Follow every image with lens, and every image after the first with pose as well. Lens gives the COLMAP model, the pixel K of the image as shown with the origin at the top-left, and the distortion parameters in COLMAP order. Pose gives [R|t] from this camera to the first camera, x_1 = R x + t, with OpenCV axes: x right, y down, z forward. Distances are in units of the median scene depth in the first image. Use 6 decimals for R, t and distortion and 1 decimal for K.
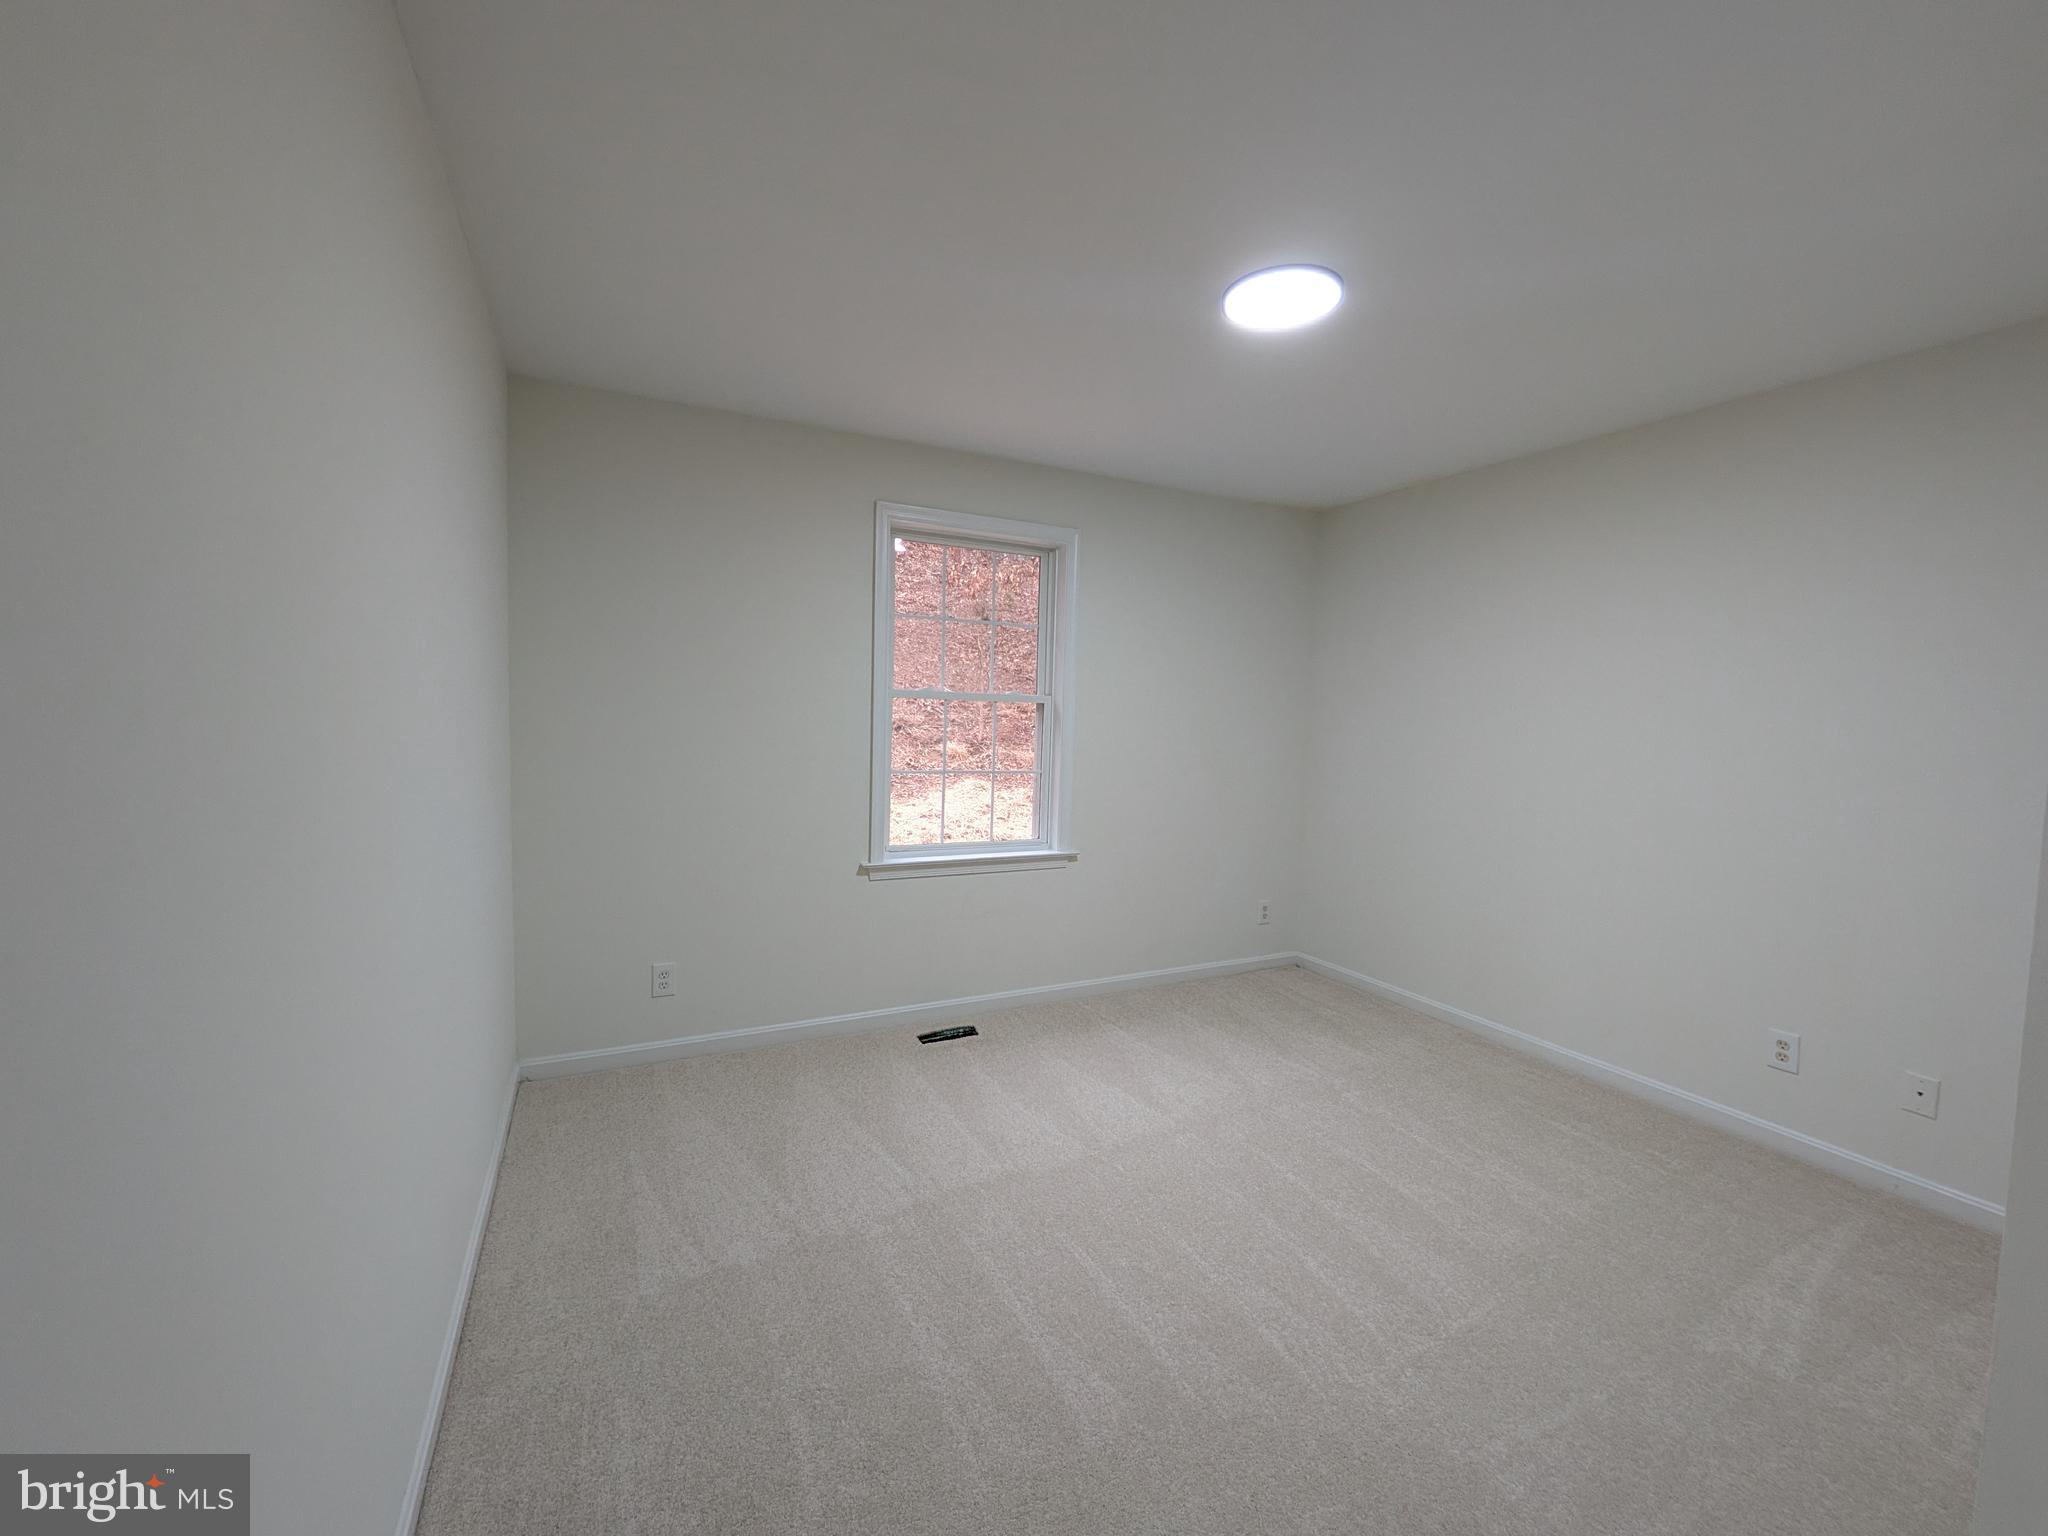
lens RADIAL K [[809.6, 0, 1025.1], [0, 809.6, 770.1], [0, 0, 1]] dist [0.000544, -0.000206]
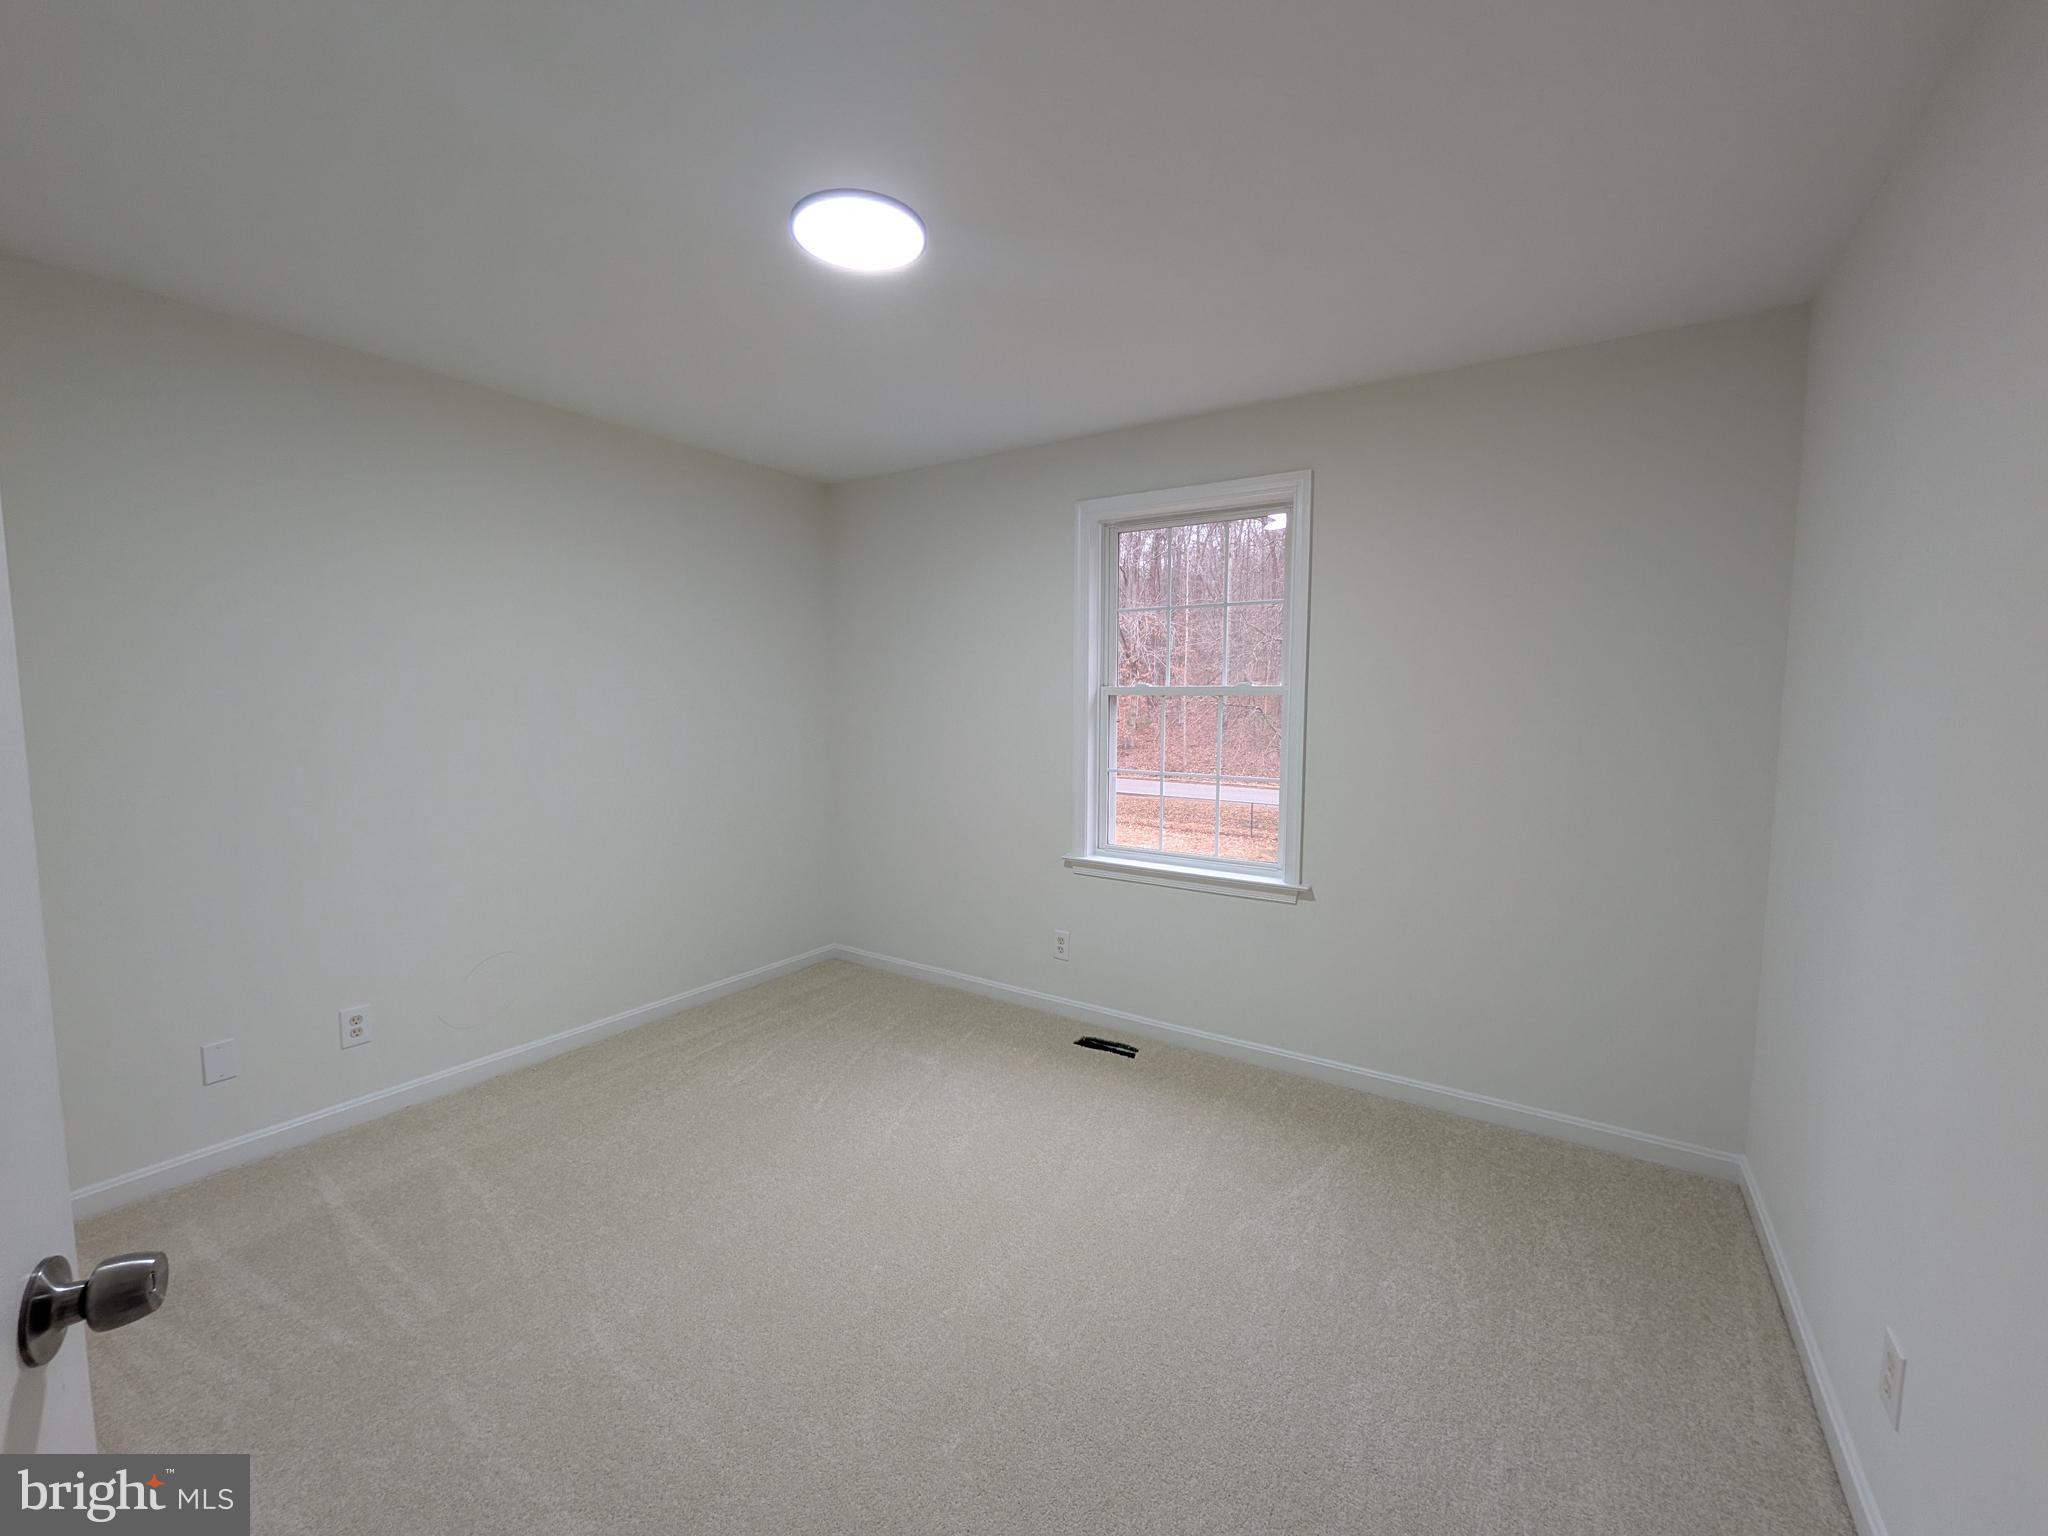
lens RADIAL K [[809.6, 0, 1025.1], [0, 809.6, 770.1], [0, 0, 1]] dist [0.000544, -0.000206]
pose [[0.530527, 0.063147, -0.845313, 0.645182], [-0.045410, 0.997907, 0.046046, -0.040042], [0.846451, 0.013957, 0.532284, 0.404795]]
